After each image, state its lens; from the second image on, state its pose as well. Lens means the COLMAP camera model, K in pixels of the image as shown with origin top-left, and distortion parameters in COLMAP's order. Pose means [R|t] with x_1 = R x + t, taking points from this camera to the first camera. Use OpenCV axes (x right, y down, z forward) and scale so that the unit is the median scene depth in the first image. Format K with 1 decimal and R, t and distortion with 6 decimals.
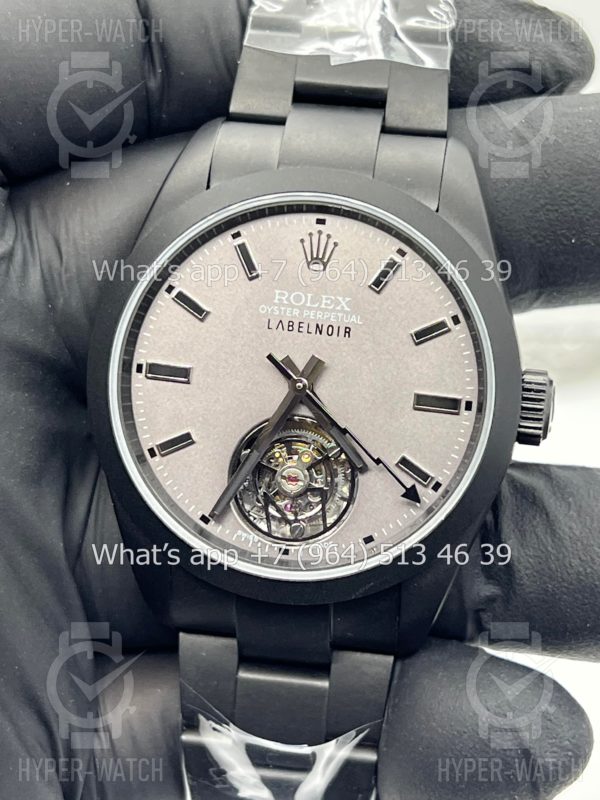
lens RADIAL K [[1864.7, 0, 286.6], [0, 1864.7, 400.6], [0, 0, 1]] dist [0.243425, 0.340996]
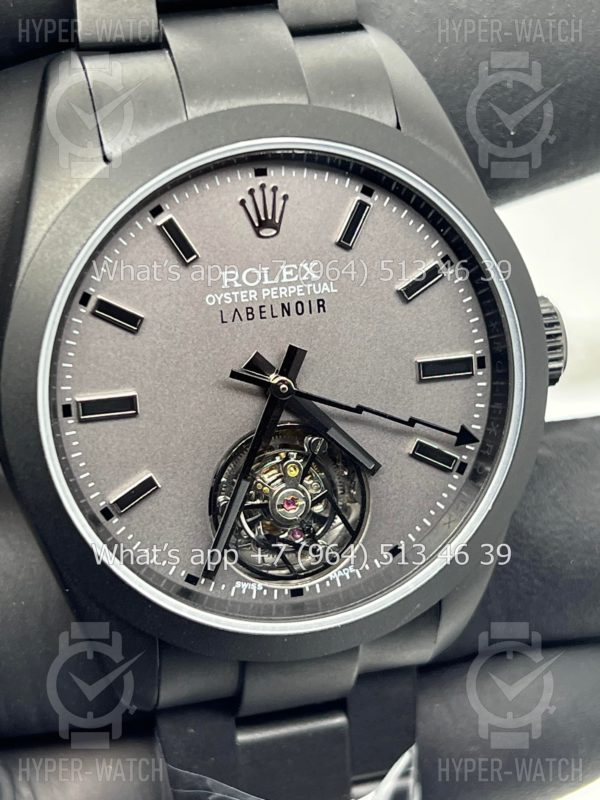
lens RADIAL K [[1879.7, 0, 300.0], [0, 1879.7, 400.0], [0, 0, 1]] dist [0.294491, -0.049002]
pose [[0.924224, -0.236135, 0.300085, -0.221323], [0.194961, 0.967526, 0.160884, -0.126794], [-0.328331, -0.090188, 0.940247, 0.256168]]
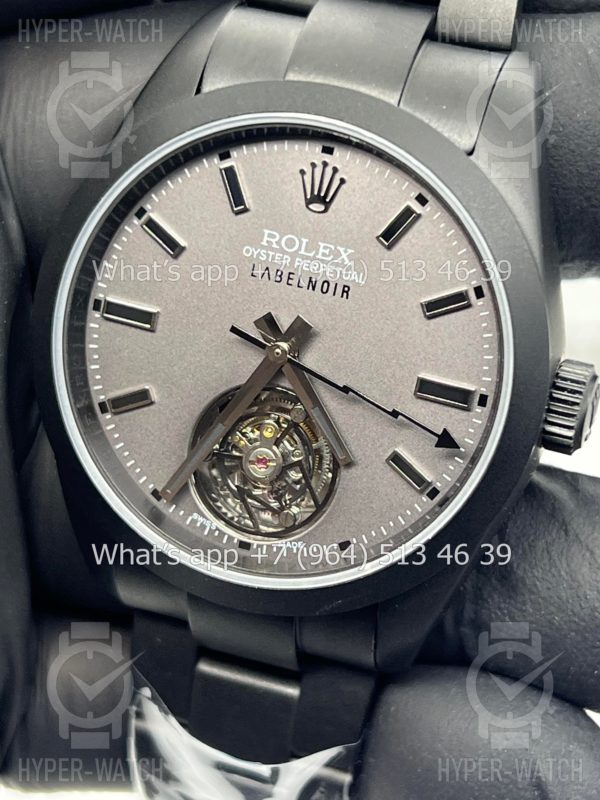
lens RADIAL K [[1879.7, 0, 300.0], [0, 1879.7, 400.0], [0, 0, 1]] dist [0.294491, -0.049002]
pose [[0.983944, 0.117009, -0.134770, 0.128162], [-0.099726, 0.986676, 0.128552, -0.092994], [0.148016, -0.113047, 0.982503, 0.190202]]
